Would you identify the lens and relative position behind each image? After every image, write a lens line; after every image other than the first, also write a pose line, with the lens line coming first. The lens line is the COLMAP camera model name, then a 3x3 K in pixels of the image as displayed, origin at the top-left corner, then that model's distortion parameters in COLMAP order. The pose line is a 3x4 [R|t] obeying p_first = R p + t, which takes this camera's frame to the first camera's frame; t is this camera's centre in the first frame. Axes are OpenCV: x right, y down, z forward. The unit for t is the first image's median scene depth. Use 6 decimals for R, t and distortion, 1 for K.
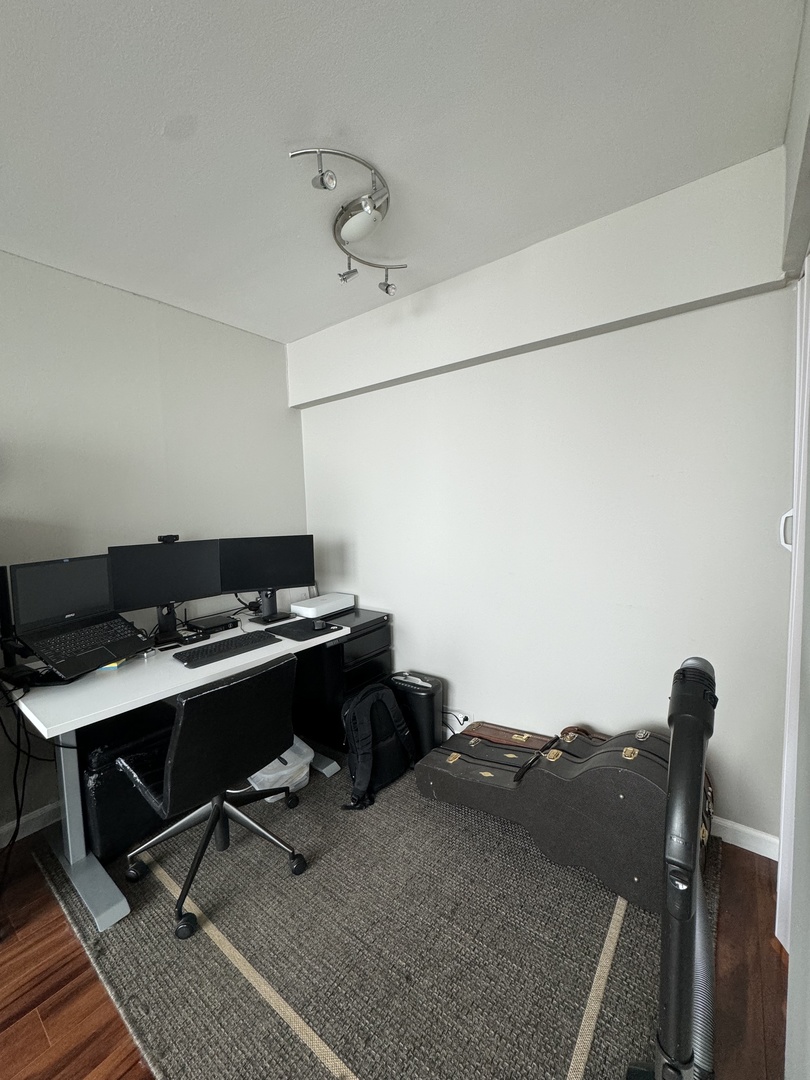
lens RADIAL K [[429.7, 0, 406.5], [0, 429.7, 541.6], [0, 0, 1]] dist [-0.003560, -0.000332]
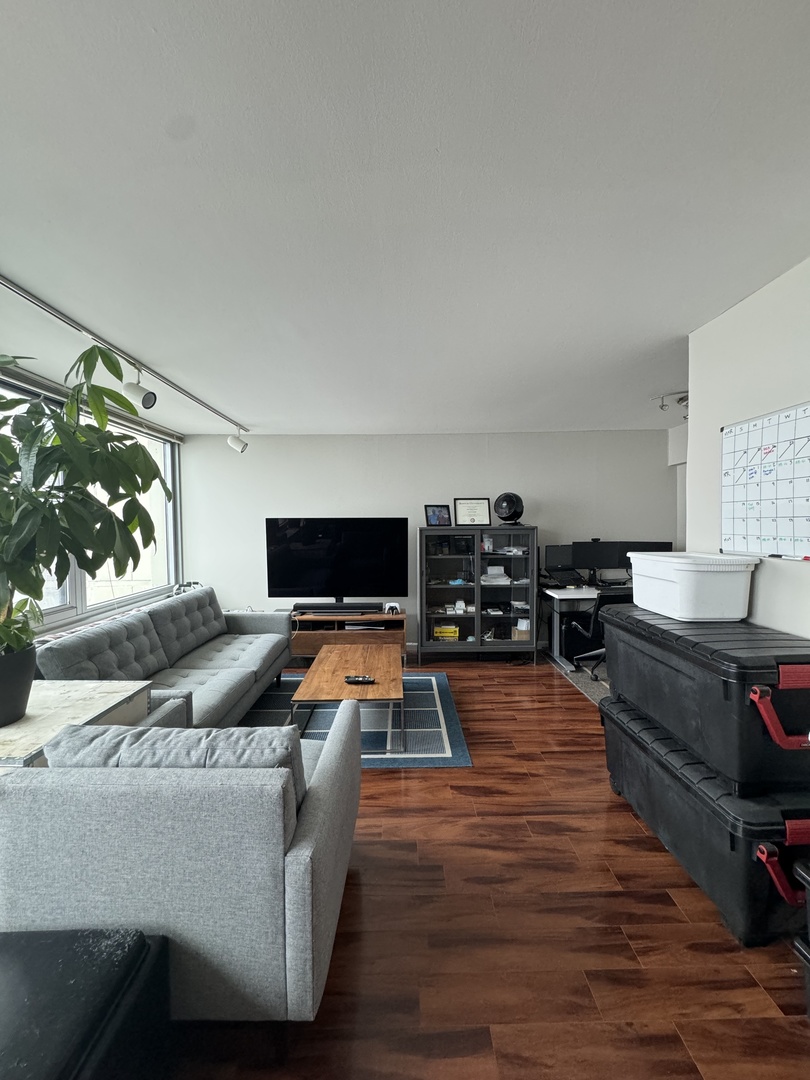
lens RADIAL K [[429.7, 0, 405.0], [0, 429.7, 538.5], [0, 0, 1]] dist [-0.003560, -0.000332]
pose [[0.616592, 0.050187, -0.785682, 0.672702], [-0.062484, 0.997938, 0.014709, 0.017344], [0.784800, 0.040023, 0.618456, -1.330098]]
